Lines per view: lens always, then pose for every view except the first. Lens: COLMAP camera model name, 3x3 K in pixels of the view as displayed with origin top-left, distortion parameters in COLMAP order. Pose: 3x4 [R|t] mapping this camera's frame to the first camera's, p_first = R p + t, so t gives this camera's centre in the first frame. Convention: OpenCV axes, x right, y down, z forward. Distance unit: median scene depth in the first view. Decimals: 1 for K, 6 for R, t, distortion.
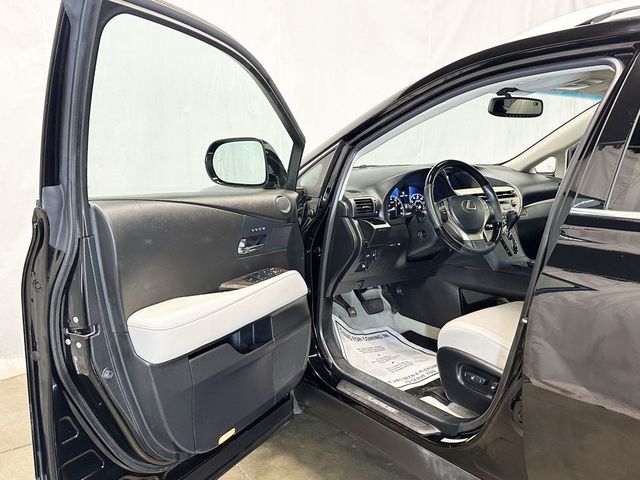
lens RADIAL K [[608.5, 0, 320.0], [0, 608.5, 240.0], [0, 0, 1]] dist [0.140319, -0.292498]
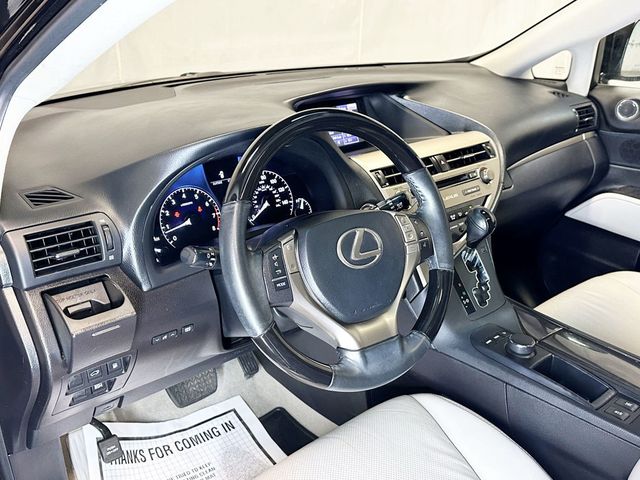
lens RADIAL K [[608.5, 0, 320.0], [0, 608.5, 240.0], [0, 0, 1]] dist [0.140319, -0.292498]
pose [[0.999010, -0.017037, 0.041088, 0.172730], [0.006935, 0.972097, 0.234478, -0.121046], [-0.043936, -0.233961, 0.971253, 0.553766]]
